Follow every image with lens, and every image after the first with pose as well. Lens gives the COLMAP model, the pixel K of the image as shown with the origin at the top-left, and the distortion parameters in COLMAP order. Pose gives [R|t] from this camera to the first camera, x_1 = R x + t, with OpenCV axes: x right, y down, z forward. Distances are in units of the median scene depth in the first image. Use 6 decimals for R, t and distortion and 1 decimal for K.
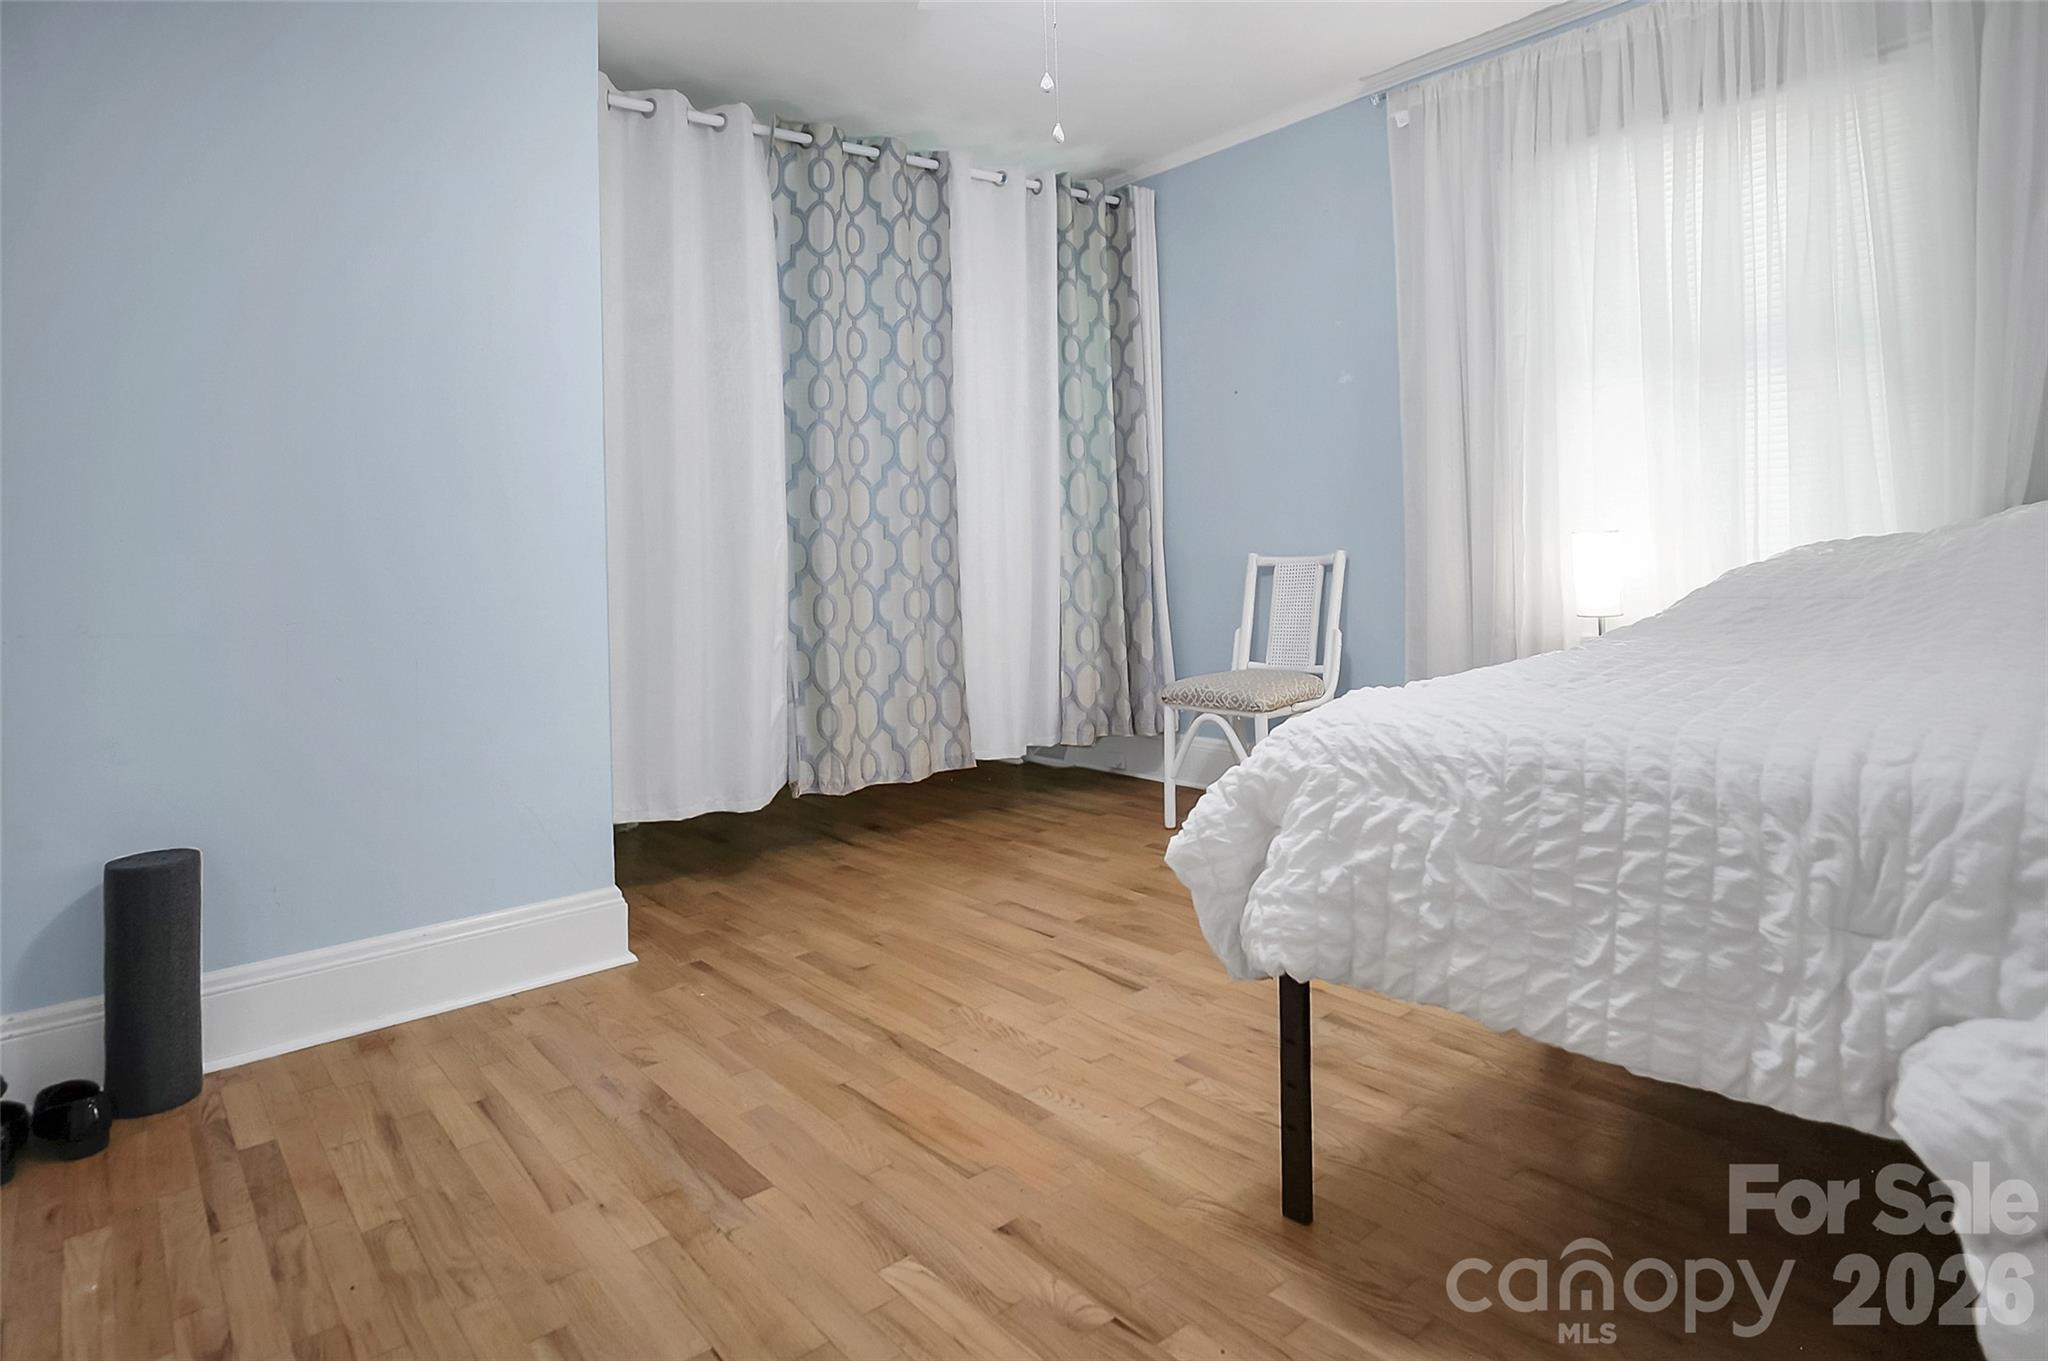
lens RADIAL K [[1109.2, 0, 1026.2], [0, 1109.2, 536.0], [0, 0, 1]] dist [-0.015418, 0.001696]
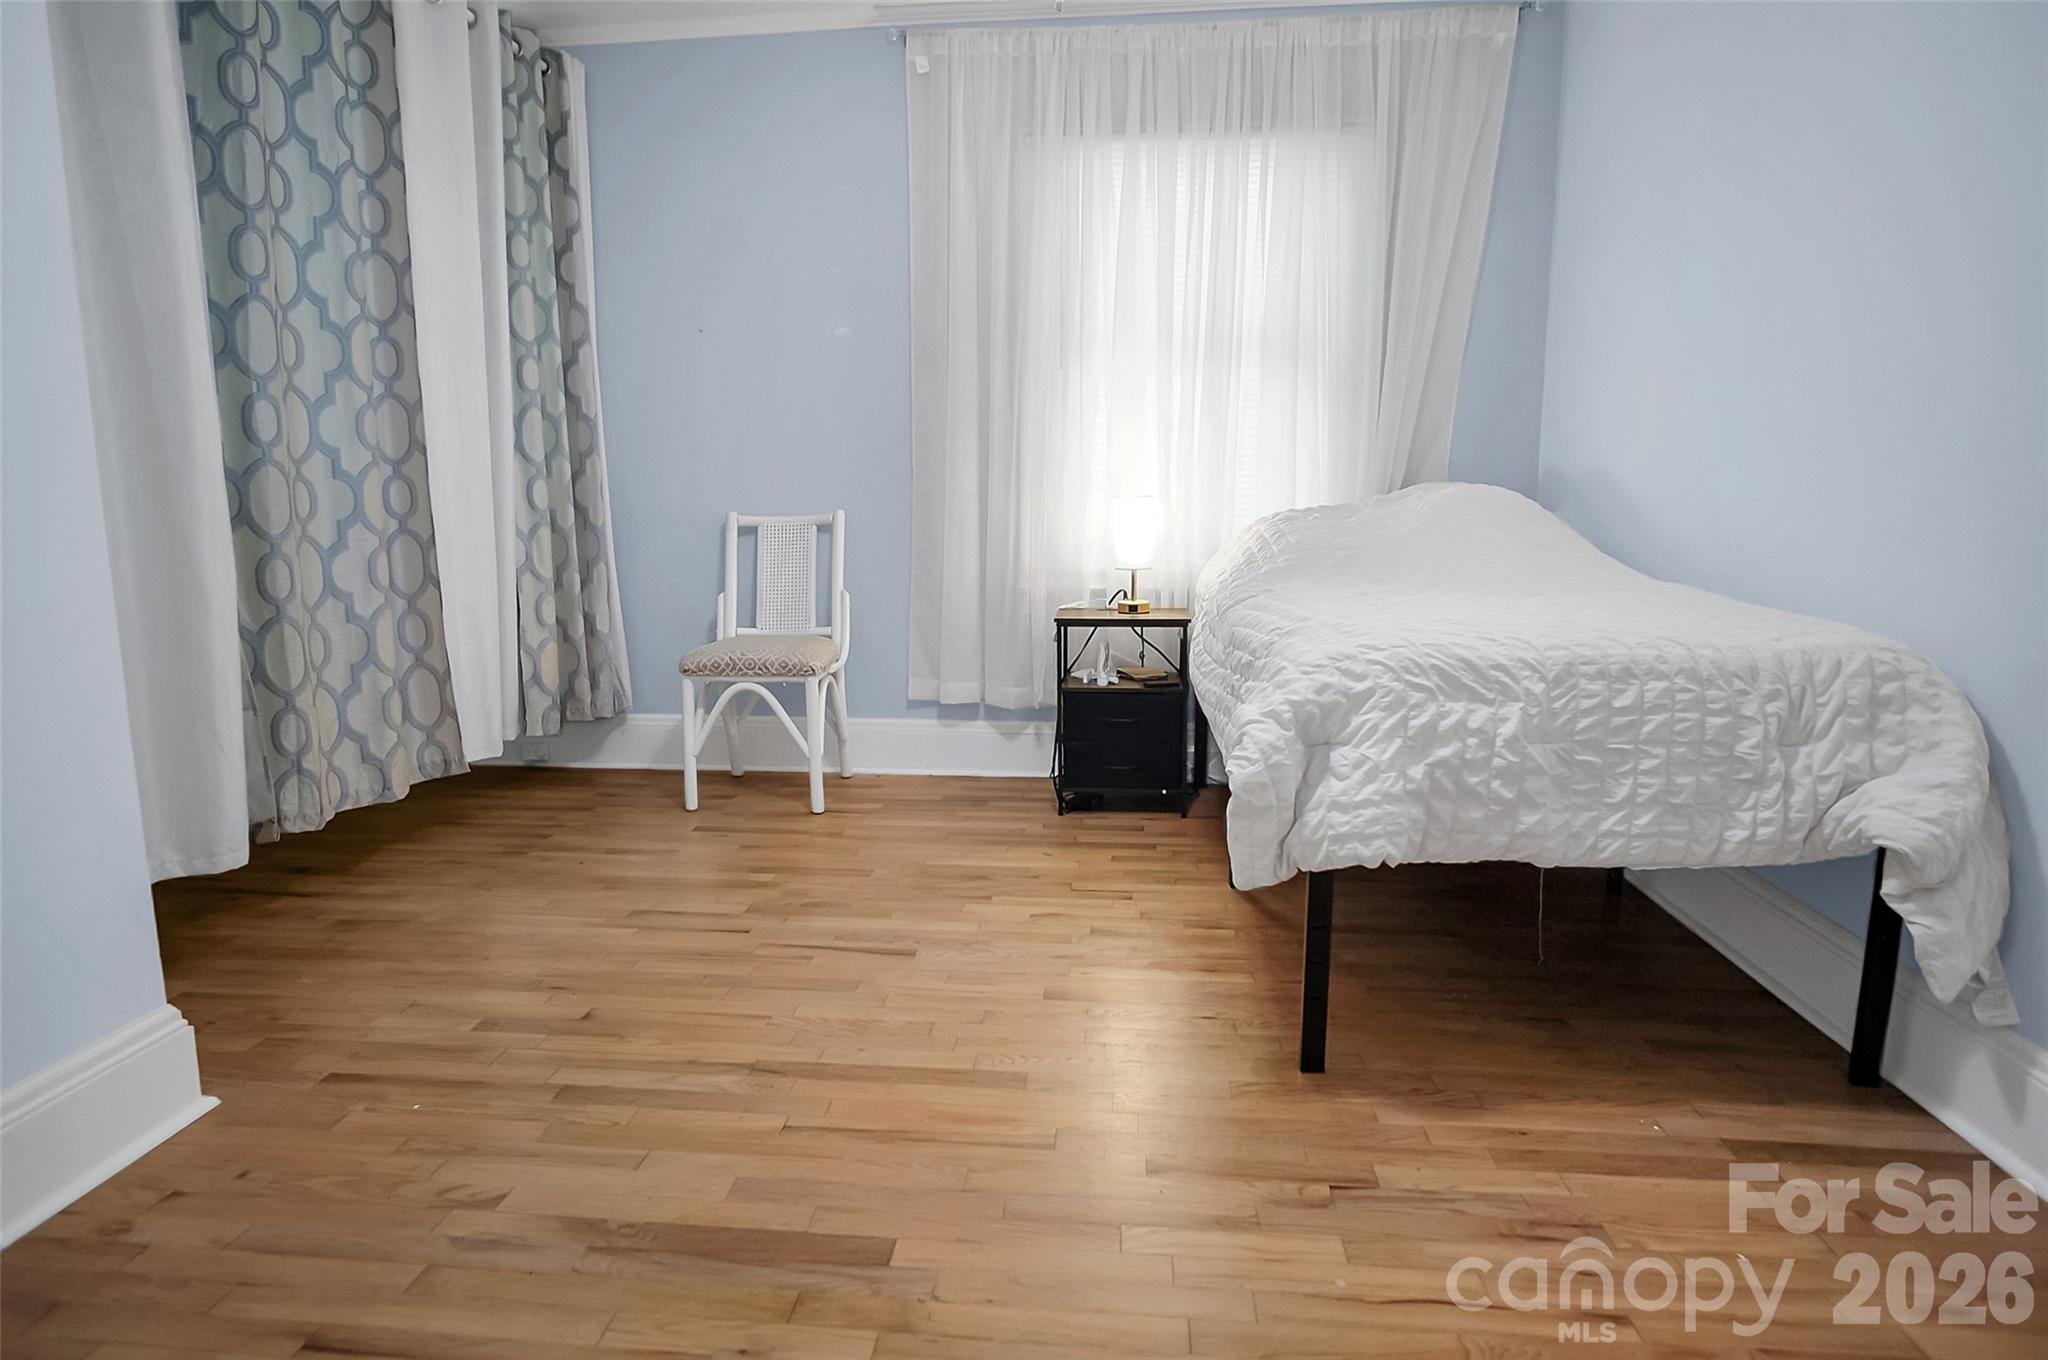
lens RADIAL K [[1117.7, 0, 1024.2], [0, 1117.7, 679.5], [0, 0, 1]] dist [-0.019160, 0.001172]
pose [[0.734077, -0.075409, 0.674867, -0.844372], [-0.027210, 0.989750, 0.140191, 0.054553], [-0.678521, -0.121274, 0.724501, 0.447411]]
